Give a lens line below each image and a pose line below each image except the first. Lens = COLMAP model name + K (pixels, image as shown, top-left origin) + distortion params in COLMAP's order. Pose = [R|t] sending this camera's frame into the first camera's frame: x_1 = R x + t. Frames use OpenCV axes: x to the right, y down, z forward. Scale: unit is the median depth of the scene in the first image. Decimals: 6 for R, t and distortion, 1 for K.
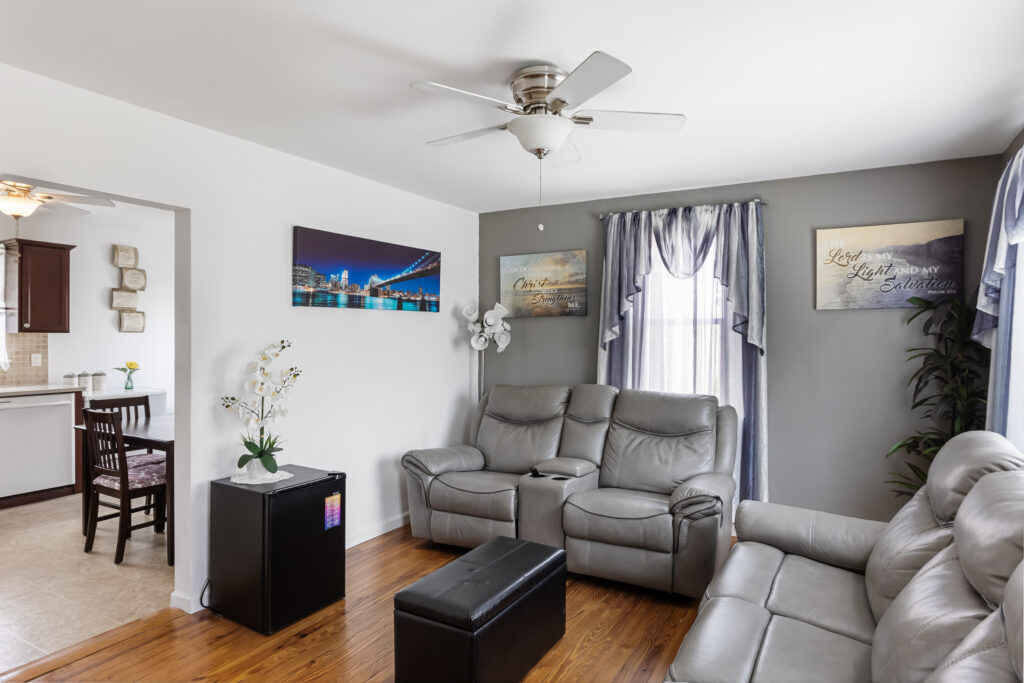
lens RADIAL K [[593.2, 0, 512.0], [0, 593.2, 341.5], [0, 0, 1]] dist [-0.000056, -0.000251]
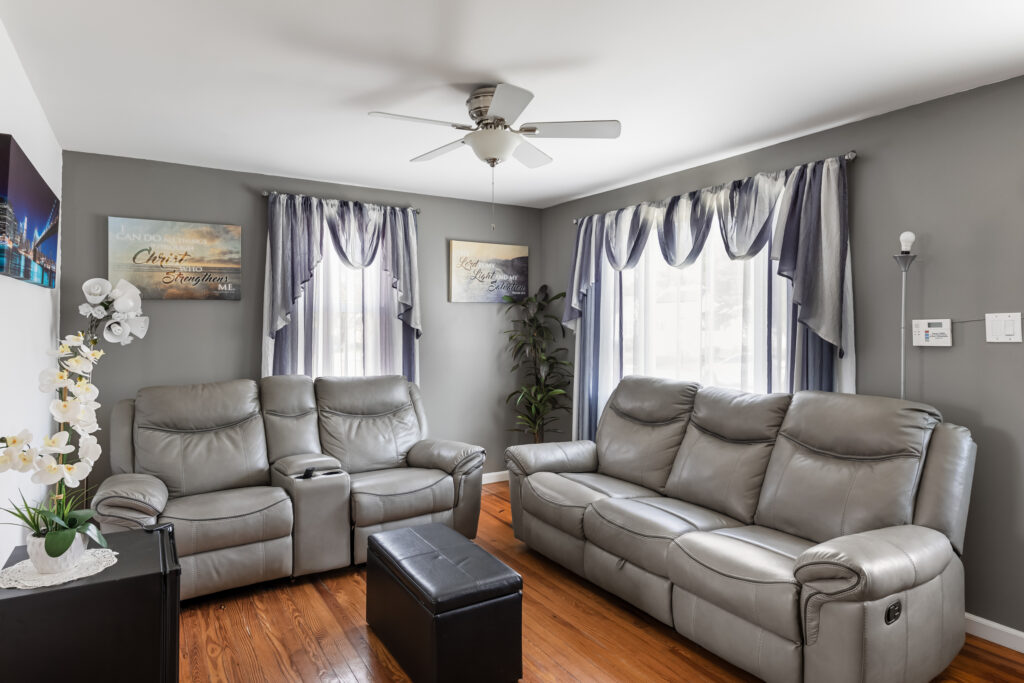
lens RADIAL K [[607.0, 0, 512.9], [0, 607.0, 317.0], [0, 0, 1]] dist [0.001130, -0.000178]
pose [[0.474991, 0.003805, 0.879983, -0.533026], [0.009493, 0.999910, -0.009448, -0.006339], [-0.879940, 0.012841, 0.474912, 0.231467]]
